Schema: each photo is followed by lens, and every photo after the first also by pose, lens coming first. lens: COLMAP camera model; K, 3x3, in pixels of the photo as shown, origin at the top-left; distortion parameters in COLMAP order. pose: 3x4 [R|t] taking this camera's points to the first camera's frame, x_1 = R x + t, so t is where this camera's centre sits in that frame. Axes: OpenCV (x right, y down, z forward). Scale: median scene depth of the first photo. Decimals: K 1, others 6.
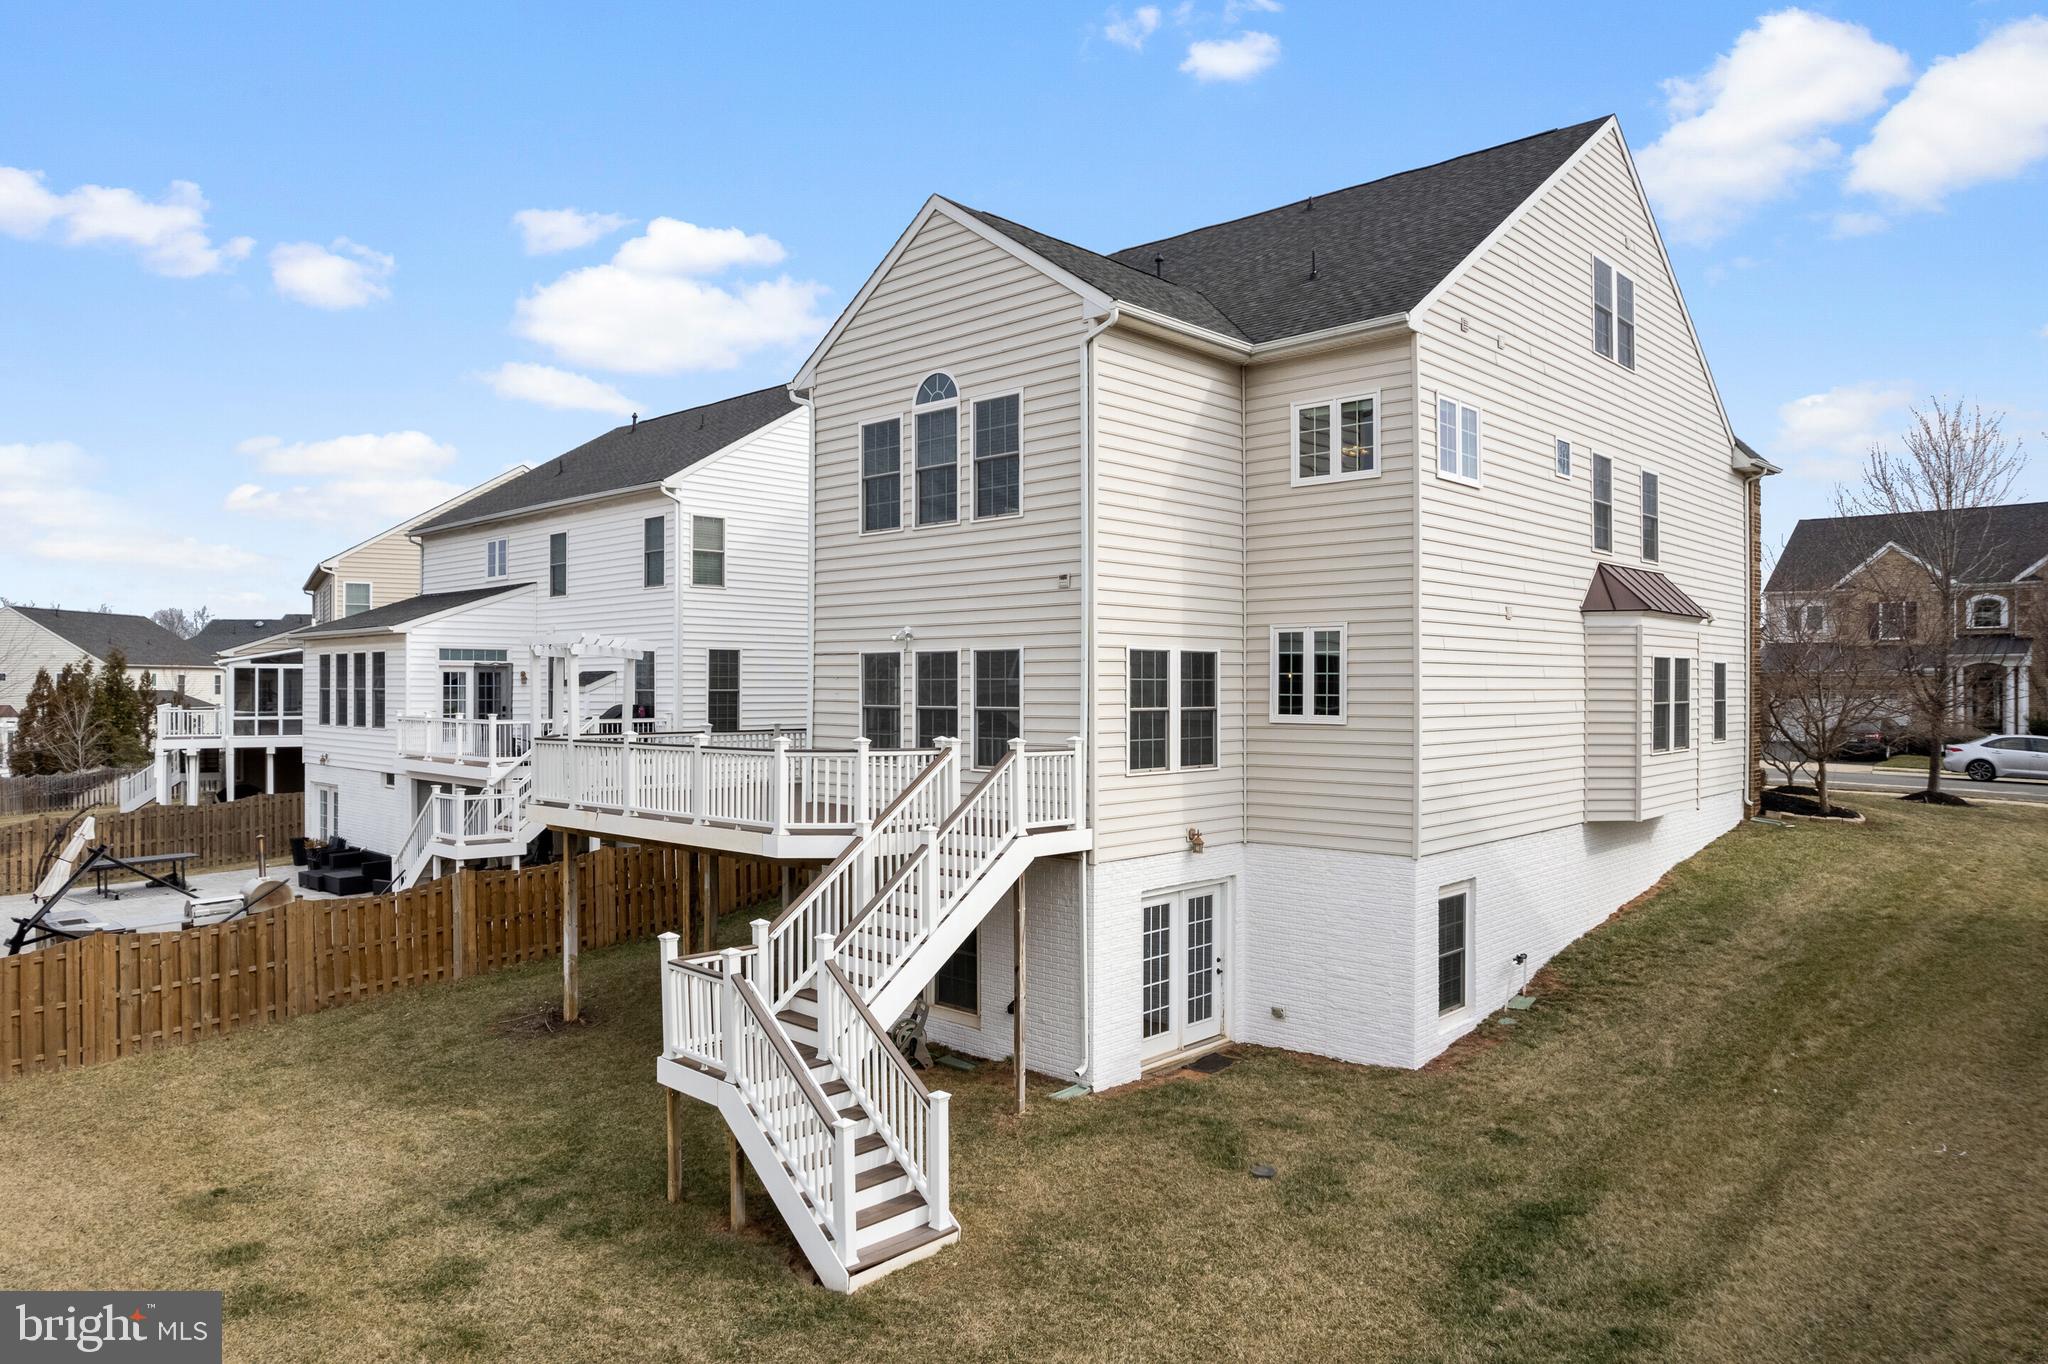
lens RADIAL K [[1341.5, 0, 1024.0], [0, 1341.5, 682.0], [0, 0, 1]] dist [-0.096530, 0.087235]
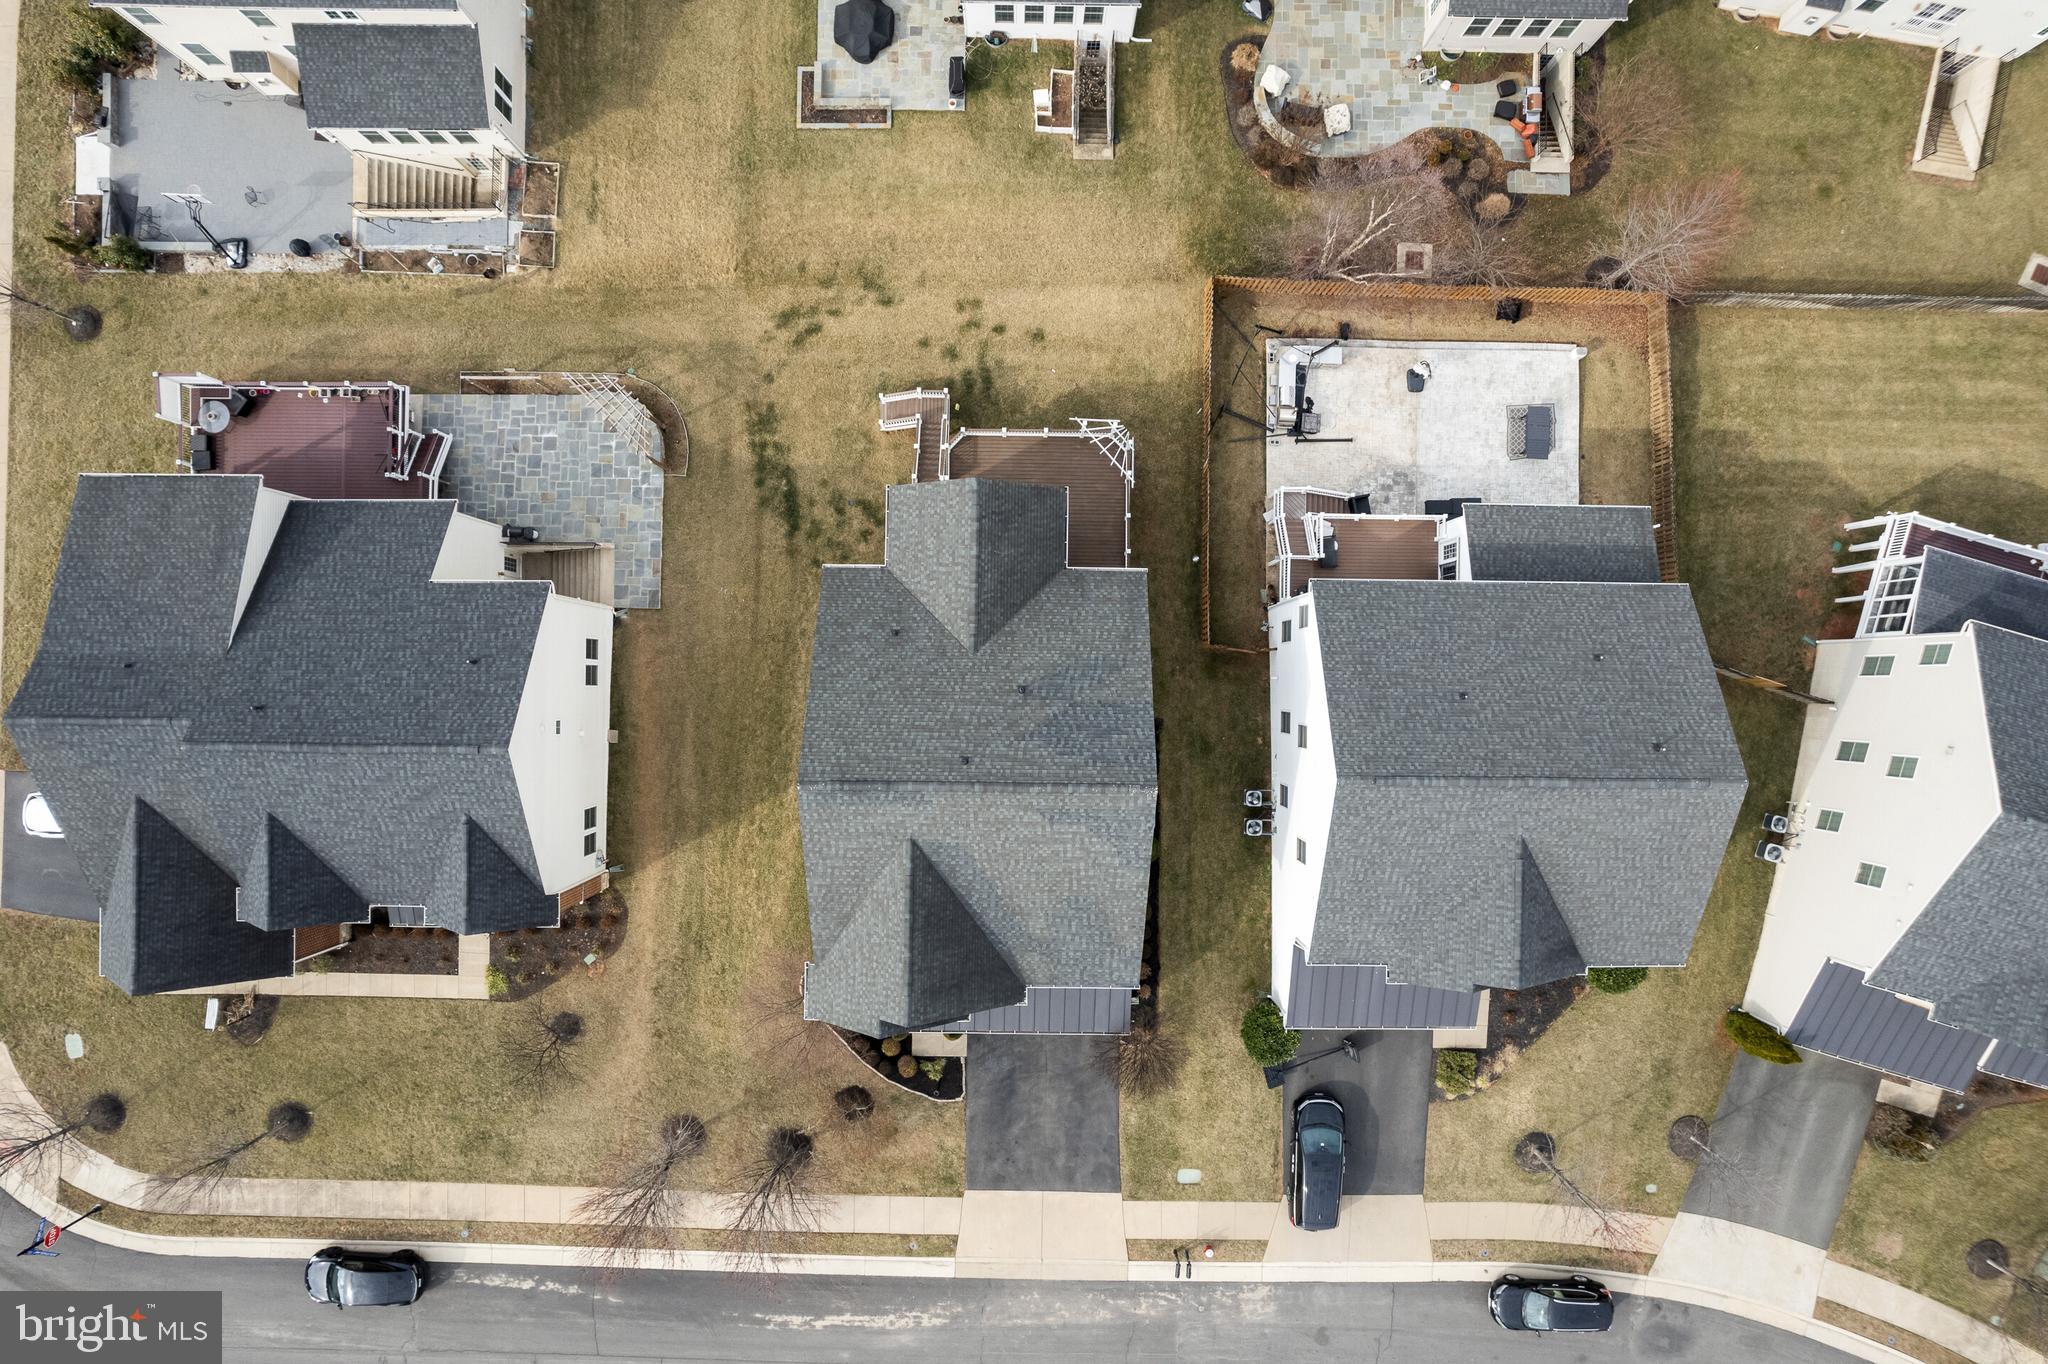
lens RADIAL K [[1341.5, 0, 1024.0], [0, 1341.5, 682.0], [0, 0, 1]] dist [-0.096530, 0.087235]
pose [[-0.730788, 0.682071, -0.026989, 0.215244], [-0.001147, 0.038312, 0.999265, -2.884239], [0.682604, 0.730282, -0.027216, 1.433997]]
